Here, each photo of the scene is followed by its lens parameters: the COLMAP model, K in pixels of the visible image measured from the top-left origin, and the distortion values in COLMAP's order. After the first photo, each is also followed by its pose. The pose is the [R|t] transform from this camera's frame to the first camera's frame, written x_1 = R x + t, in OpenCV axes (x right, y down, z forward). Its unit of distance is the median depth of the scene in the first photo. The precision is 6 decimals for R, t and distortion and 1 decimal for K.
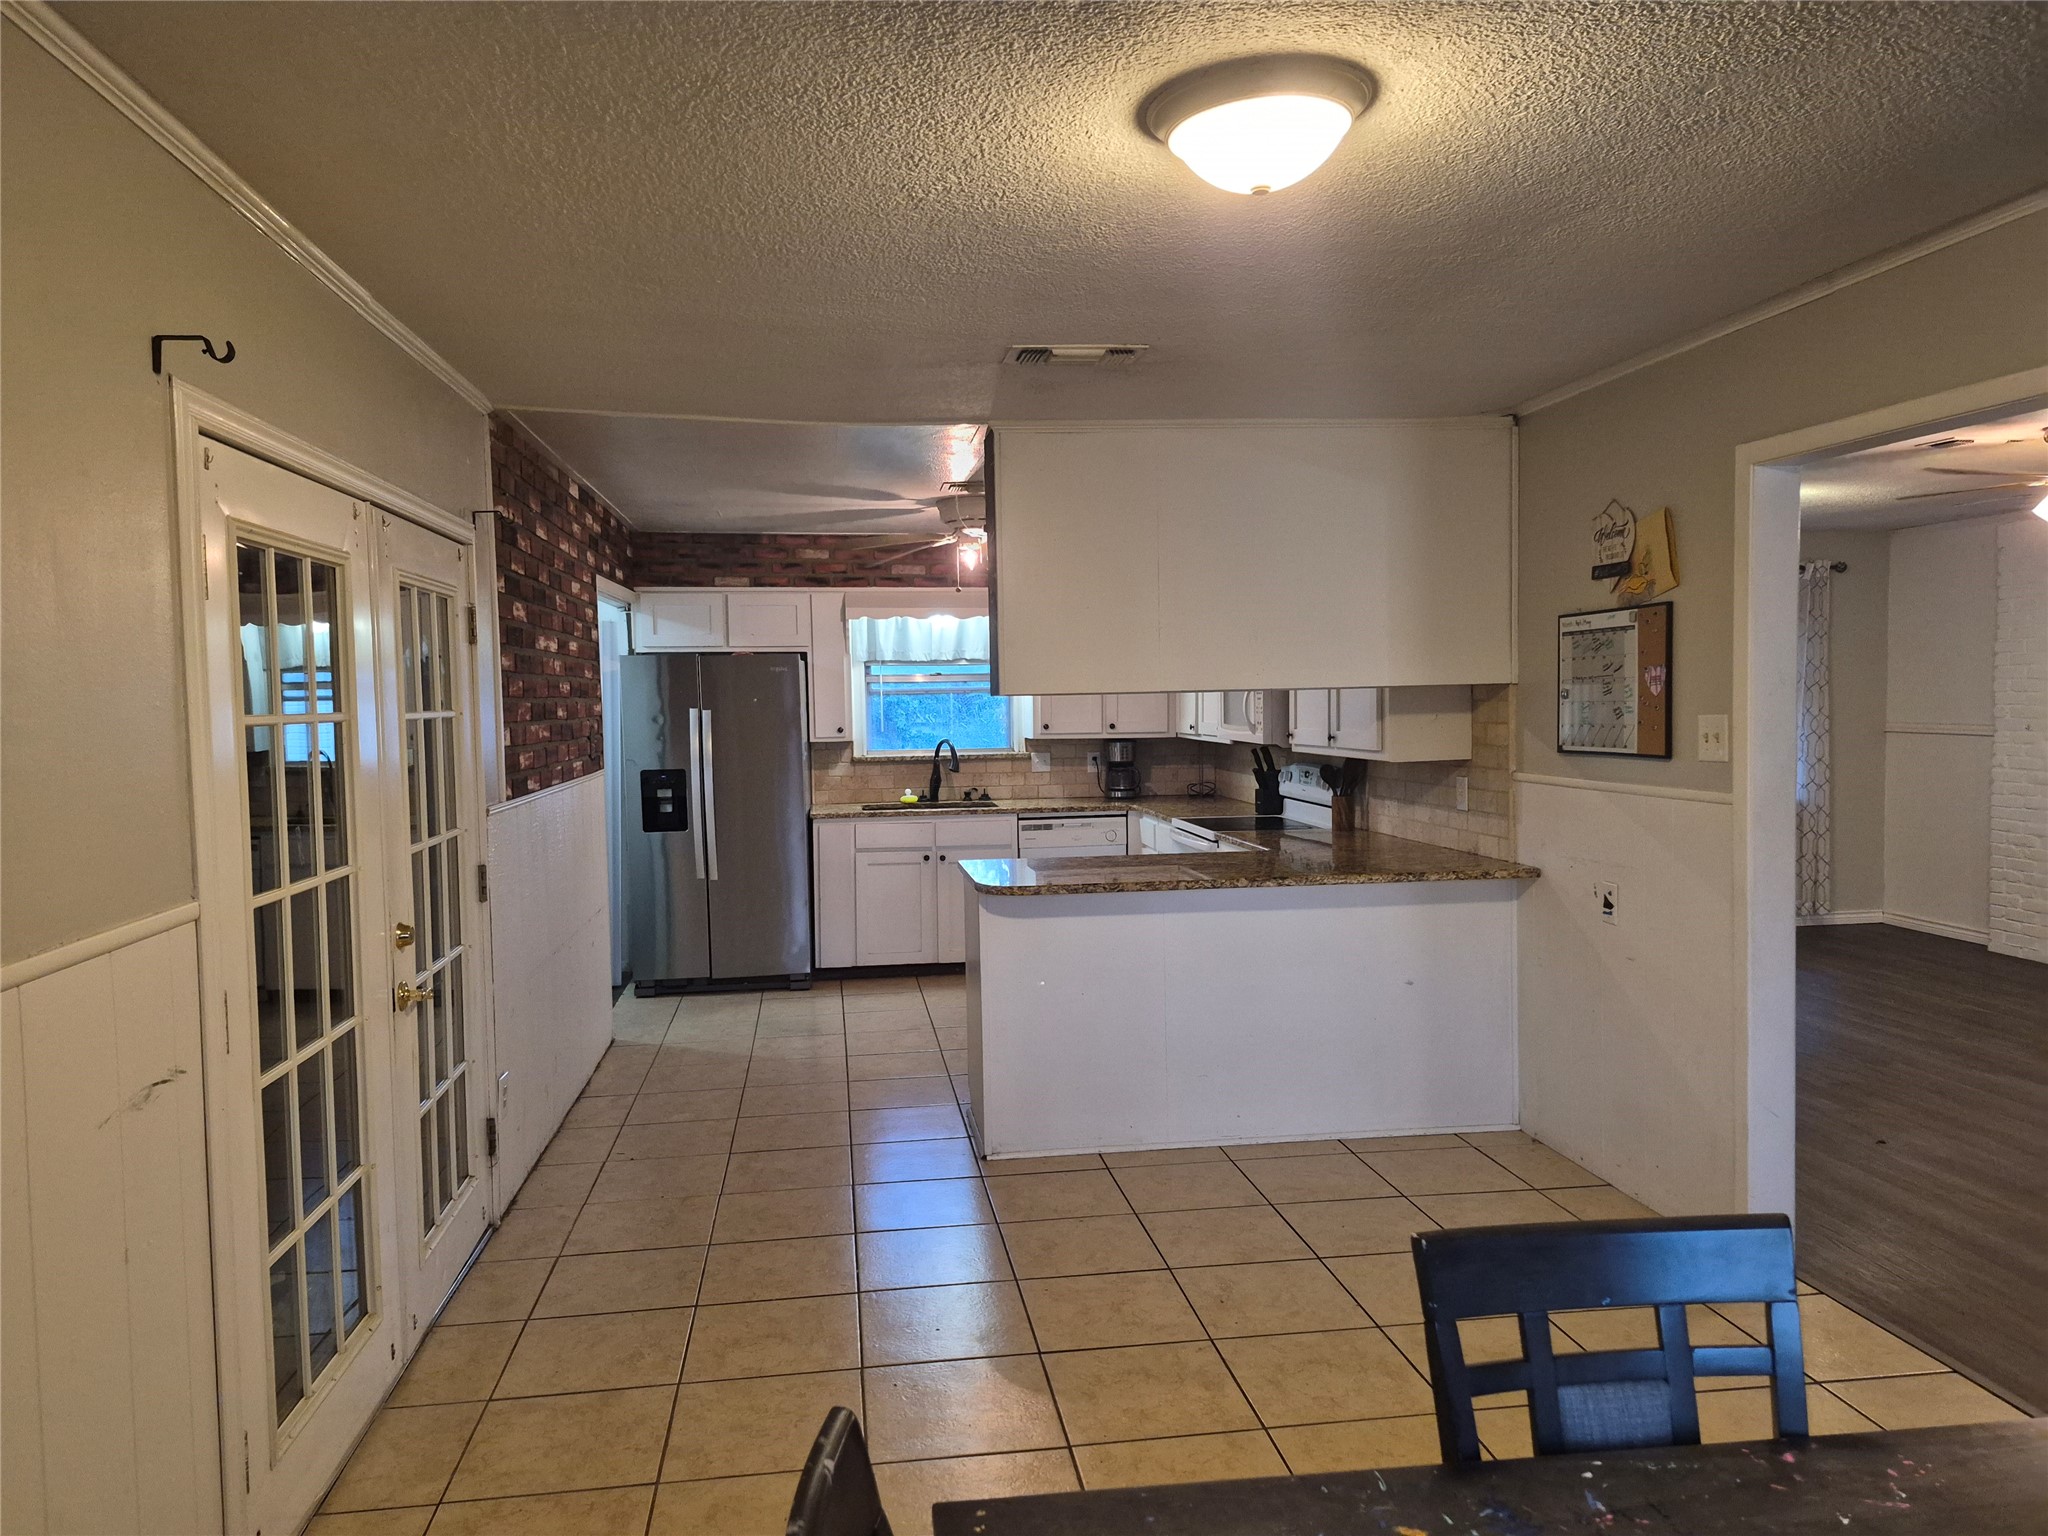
lens RADIAL K [[1444.5, 0, 1023.1], [0, 1444.5, 772.8], [0, 0, 1]] dist [0.048162, -0.064030]
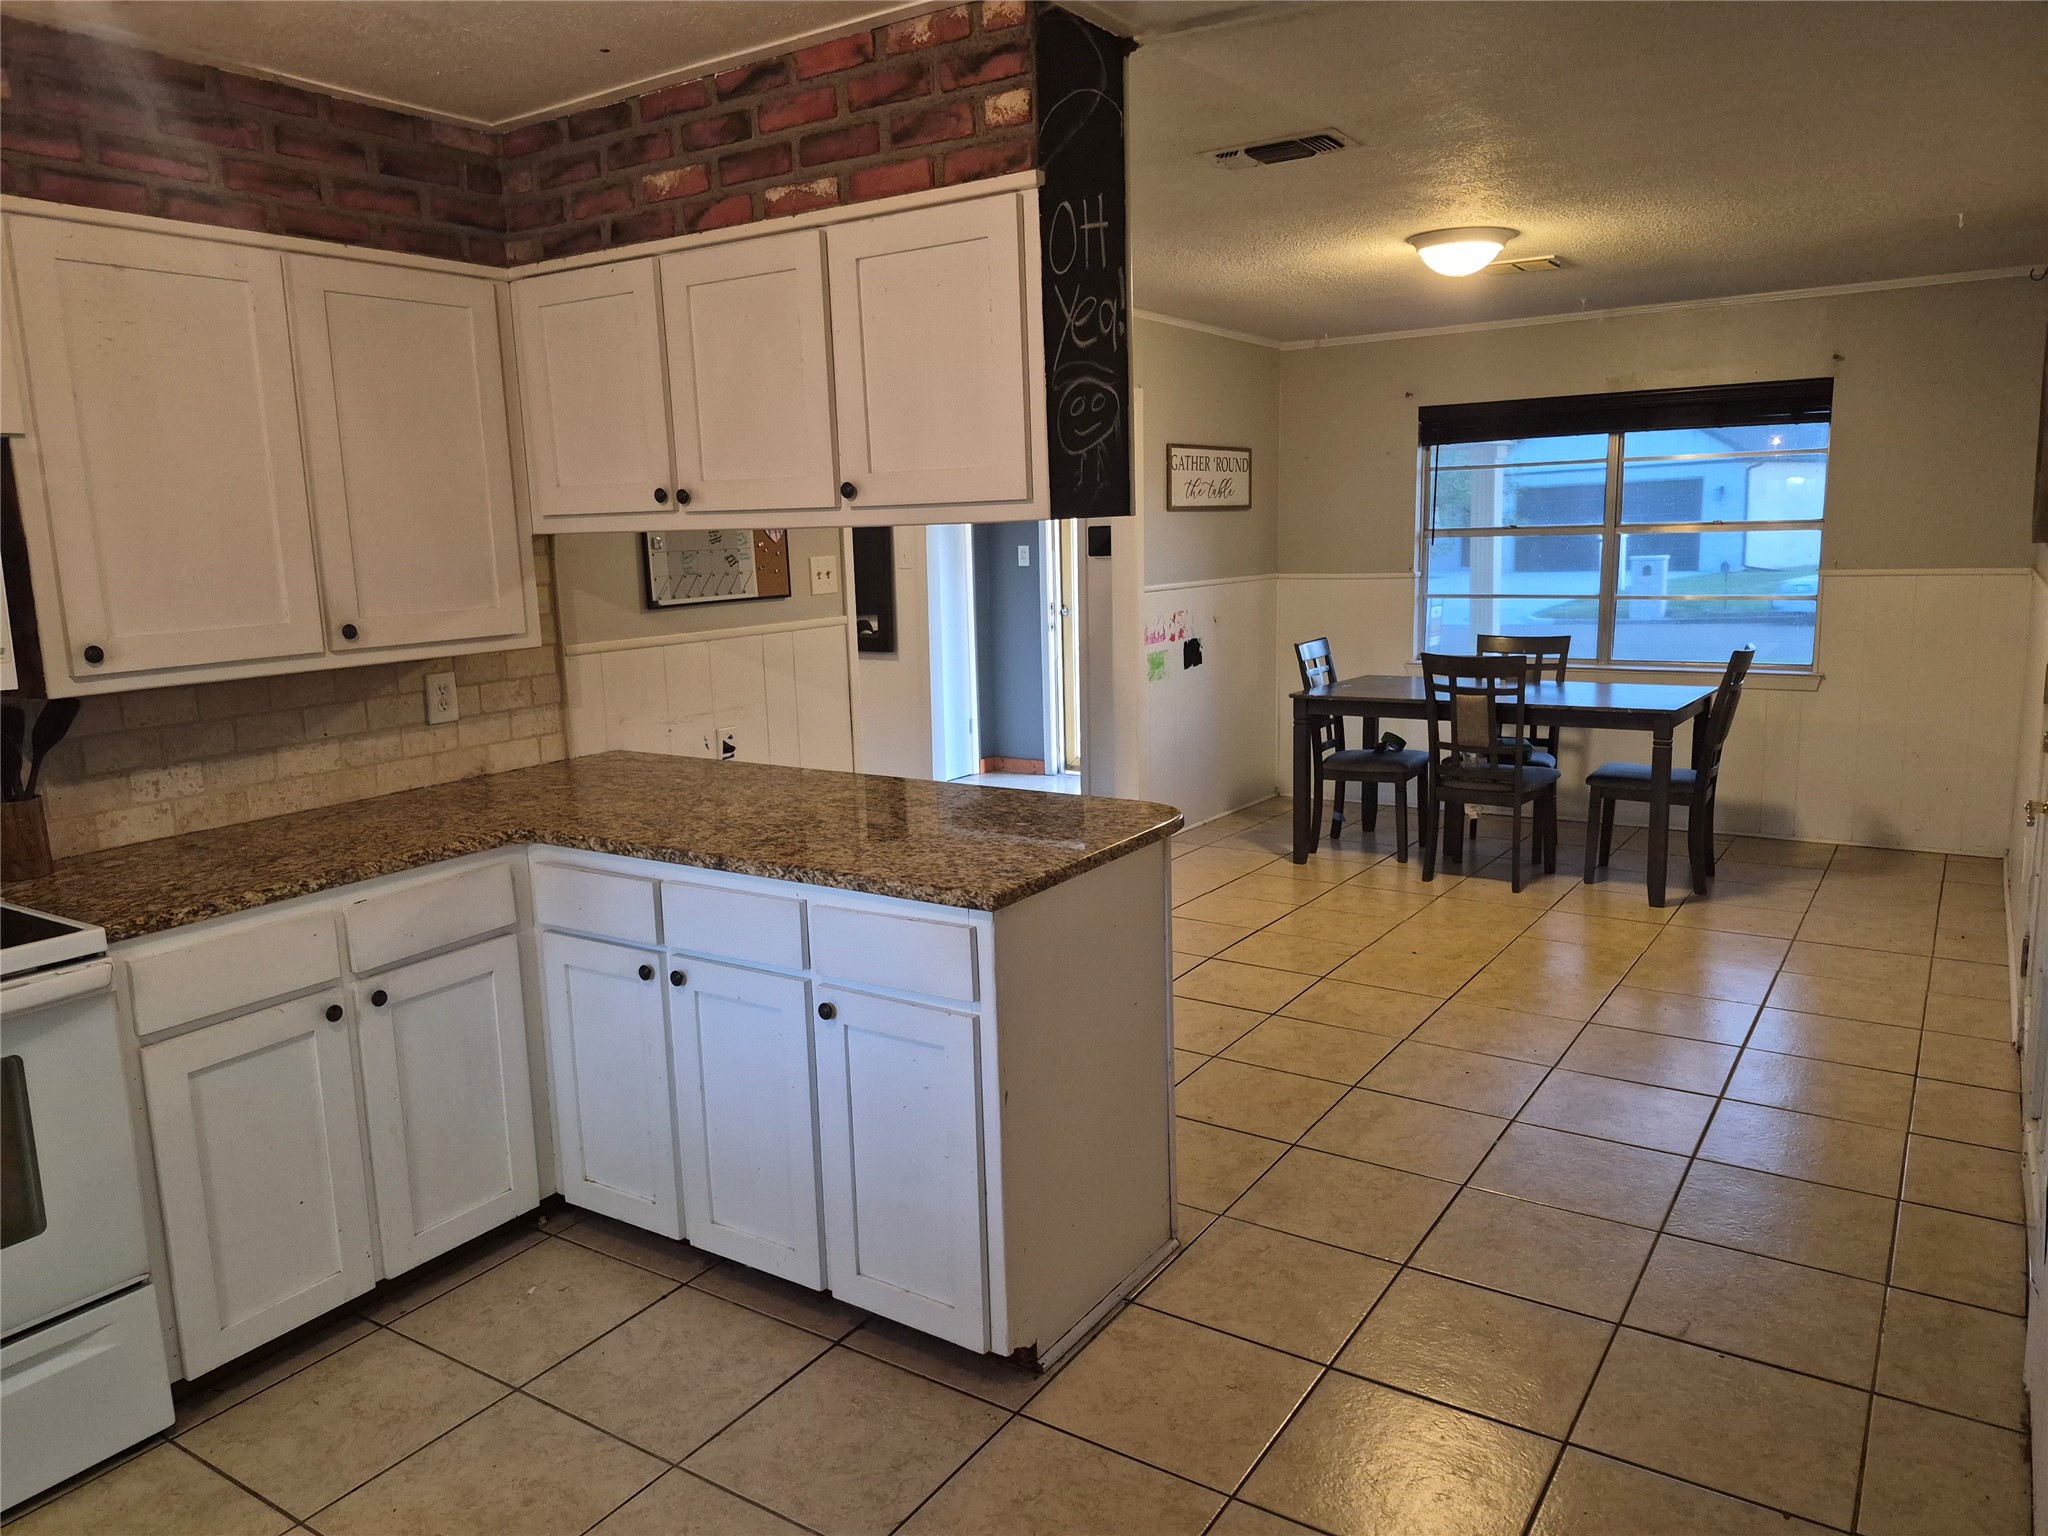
lens RADIAL K [[1444.5, 0, 971.1], [0, 1444.5, 772.1], [0, 0, 1]] dist [0.048162, -0.064030]
pose [[-0.740990, -0.068946, 0.667967, -0.236335], [0.082991, 0.977687, 0.192978, -0.044134], [-0.666368, 0.198430, -0.718735, 0.932356]]
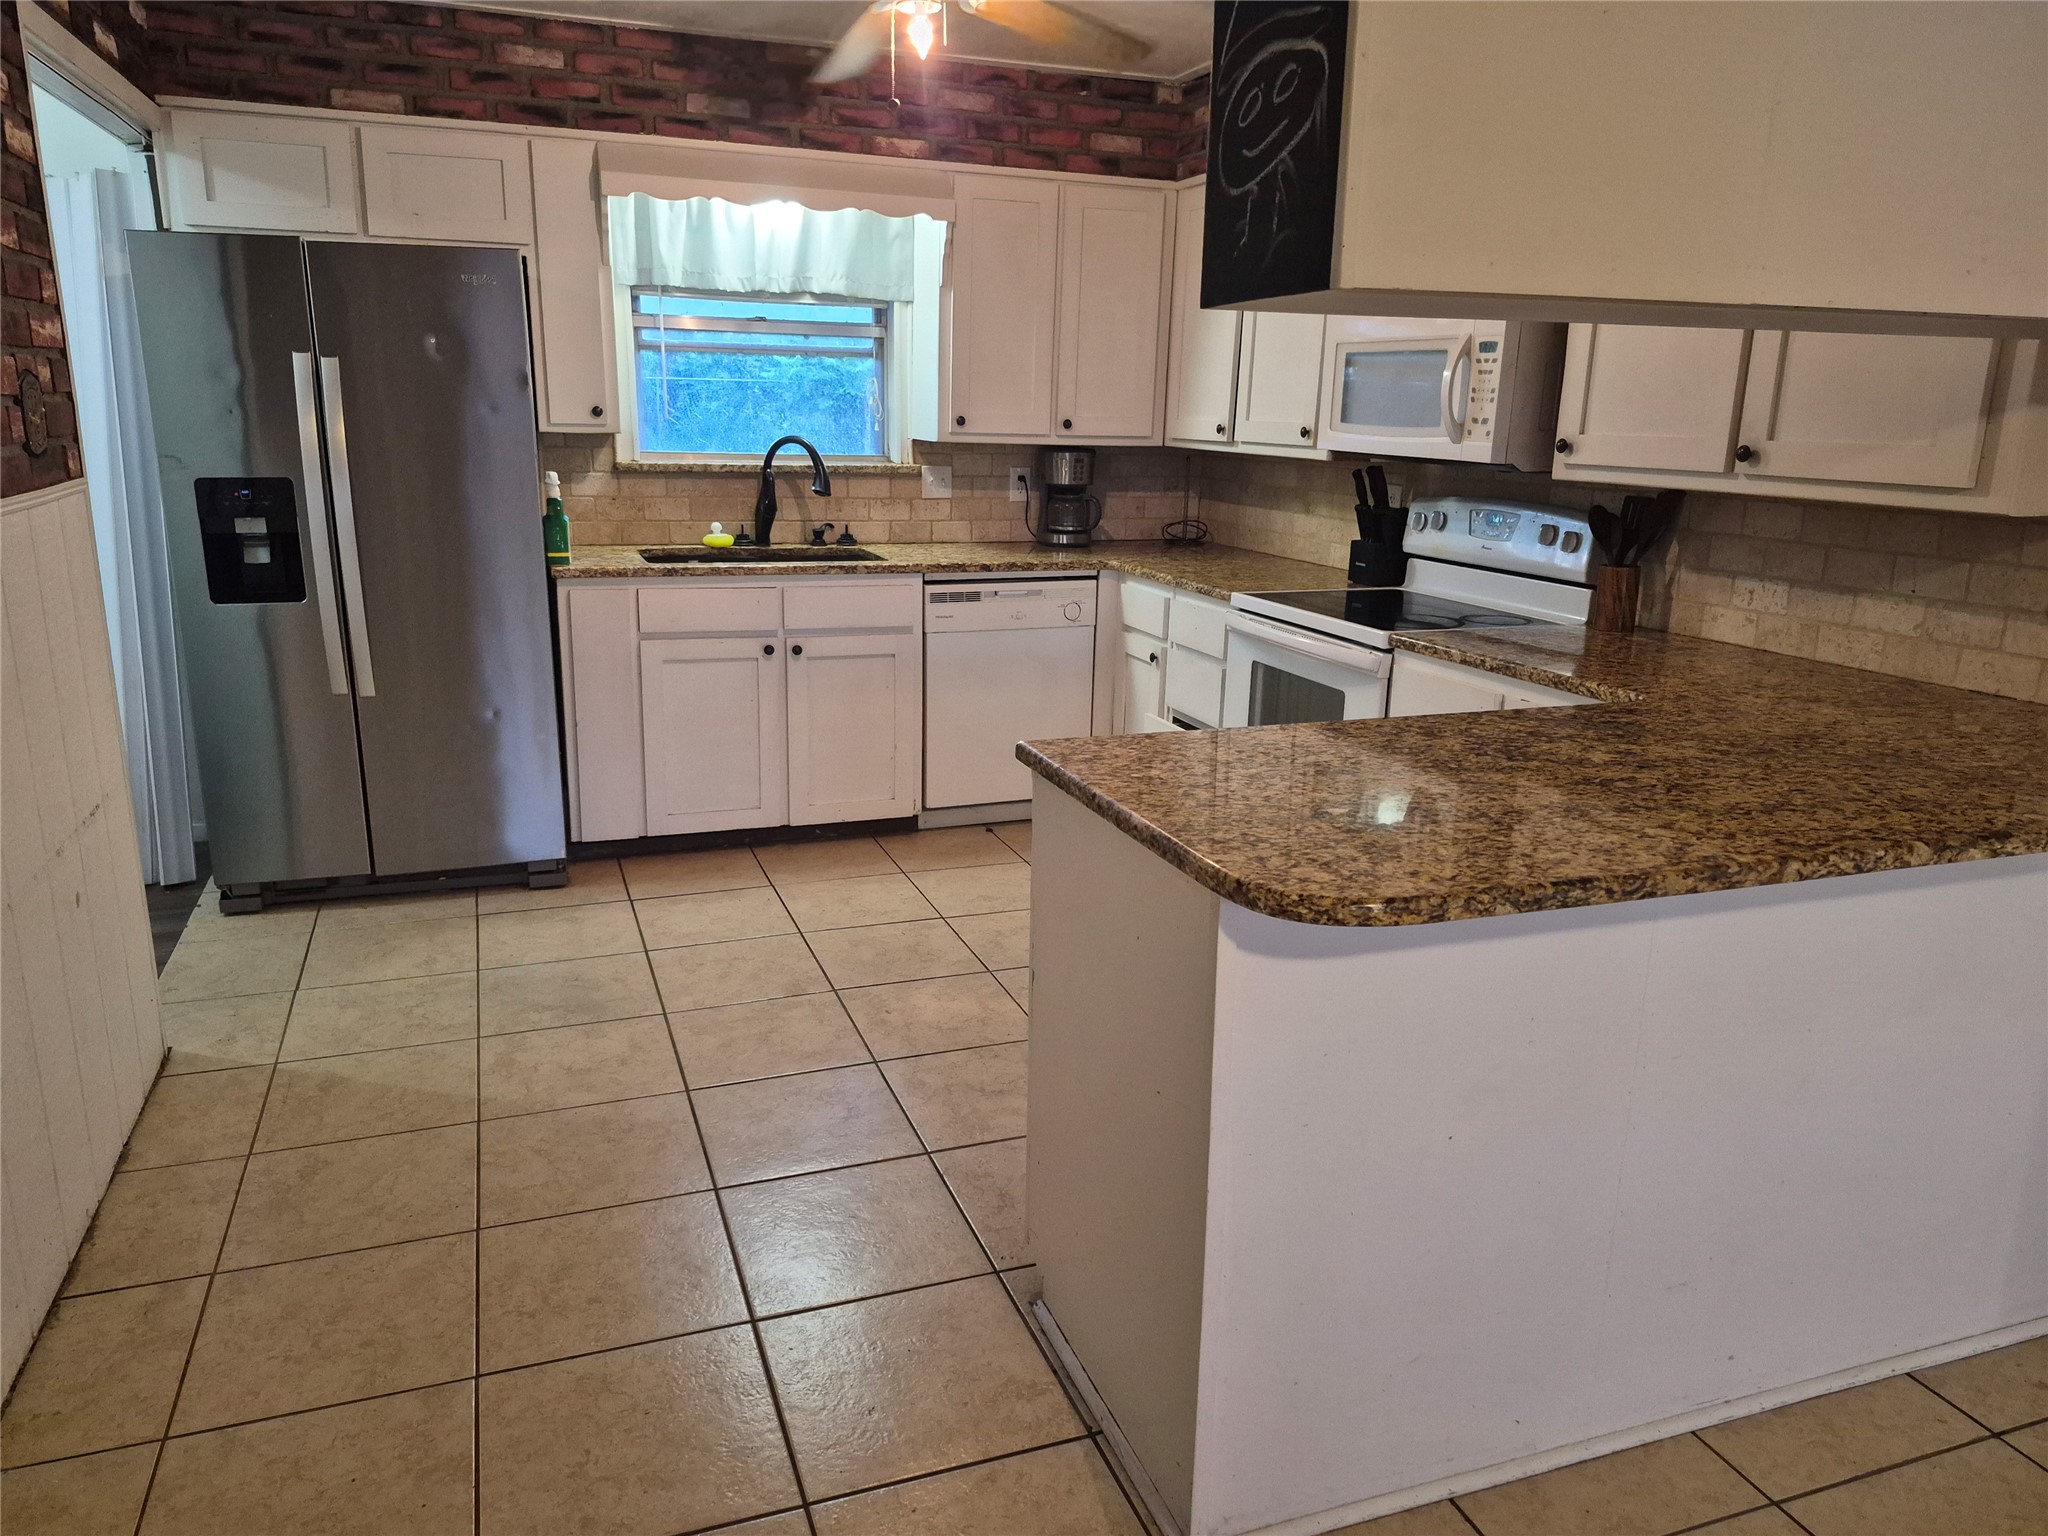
lens RADIAL K [[1444.5, 0, 1016.8], [0, 1444.5, 783.1], [0, 0, 1]] dist [0.048162, -0.064030]
pose [[0.977432, -0.016817, 0.210578, -0.091237], [-0.025920, 0.979748, 0.198552, -0.005228], [-0.209652, -0.199530, 0.957201, 0.421399]]
